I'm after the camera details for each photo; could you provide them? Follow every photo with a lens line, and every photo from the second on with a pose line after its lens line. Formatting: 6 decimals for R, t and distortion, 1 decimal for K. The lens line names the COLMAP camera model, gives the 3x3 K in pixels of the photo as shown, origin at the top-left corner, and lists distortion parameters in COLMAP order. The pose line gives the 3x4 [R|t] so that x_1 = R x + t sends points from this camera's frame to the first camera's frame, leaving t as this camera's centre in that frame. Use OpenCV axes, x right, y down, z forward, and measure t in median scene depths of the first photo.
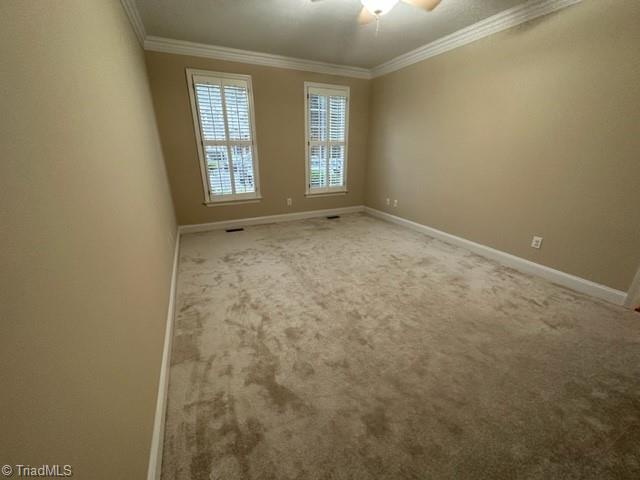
lens RADIAL K [[255.3, 0, 321.0], [0, 255.3, 238.3], [0, 0, 1]] dist [-0.000473, 0.001068]
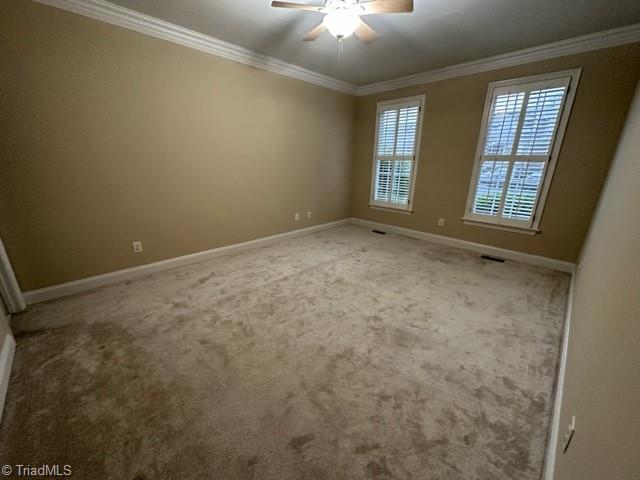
lens RADIAL K [[255.3, 0, 317.0], [0, 255.3, 236.1], [0, 0, 1]] dist [-0.000473, 0.001068]
pose [[0.319187, 0.275526, -0.906755, 0.704660], [-0.334616, 0.927943, 0.164176, -0.126400], [0.886652, 0.251012, 0.388383, 0.356120]]
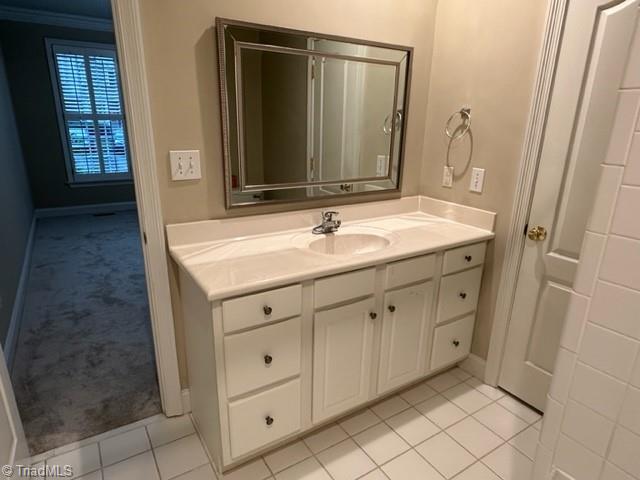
lens RADIAL K [[394.8, 0, 318.3], [0, 394.8, 243.1], [0, 0, 1]] dist [0.003444, 0.001218]
pose [[0.993938, -0.016418, 0.108712, 0.279623], [0.021156, 0.998869, -0.042574, 0.159505], [-0.107890, 0.044616, 0.993161, -0.485575]]
